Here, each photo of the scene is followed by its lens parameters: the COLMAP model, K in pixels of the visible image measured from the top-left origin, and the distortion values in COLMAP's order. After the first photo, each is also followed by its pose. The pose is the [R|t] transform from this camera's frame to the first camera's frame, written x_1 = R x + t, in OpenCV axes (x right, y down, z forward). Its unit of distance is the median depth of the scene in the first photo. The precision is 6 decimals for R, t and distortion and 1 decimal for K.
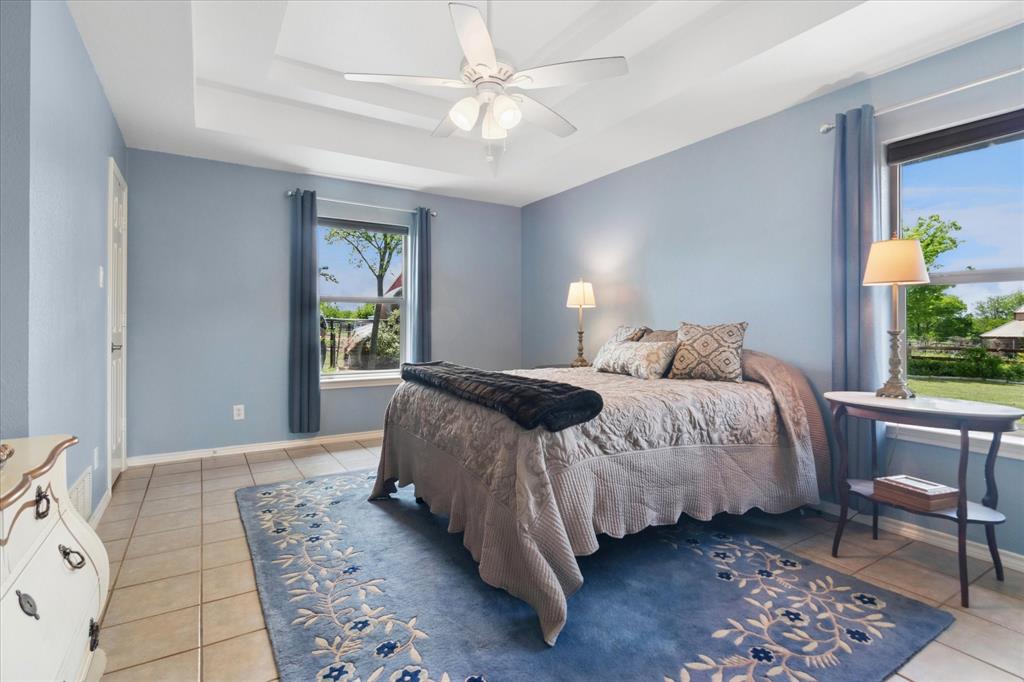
lens RADIAL K [[498.7, 0, 521.8], [0, 498.7, 331.4], [0, 0, 1]] dist [0.000833, -0.000251]
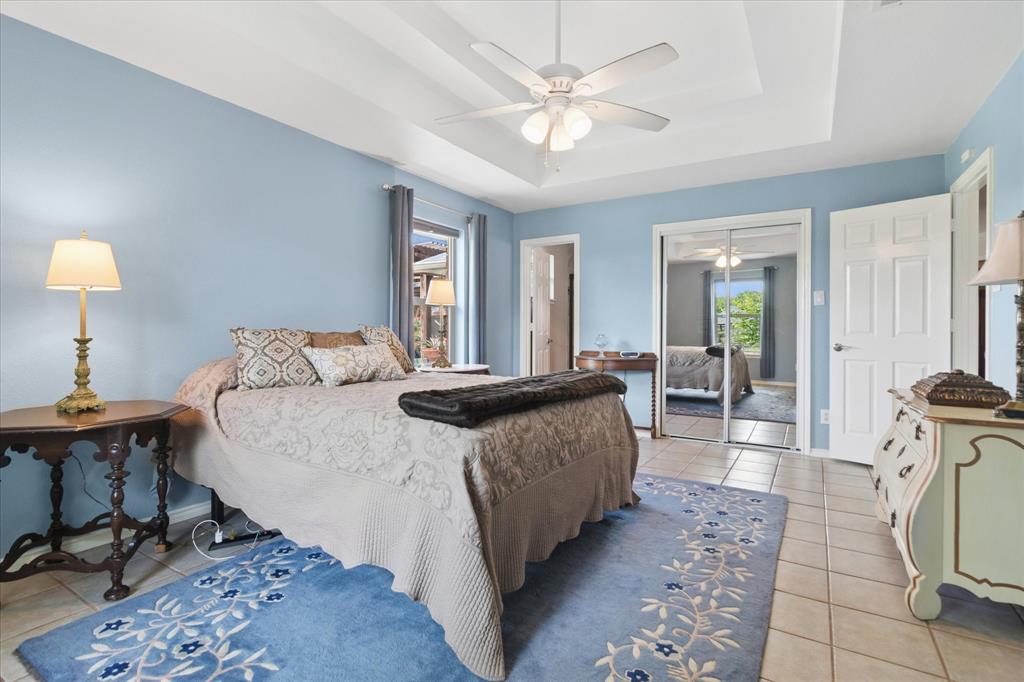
lens RADIAL K [[498.7, 0, 520.4], [0, 498.7, 335.1], [0, 0, 1]] dist [0.000833, -0.000251]
pose [[-0.449752, -0.011761, 0.893076, -1.011417], [0.005738, 0.999855, 0.016056, -0.015880], [-0.893135, 0.012346, -0.449619, 1.615031]]
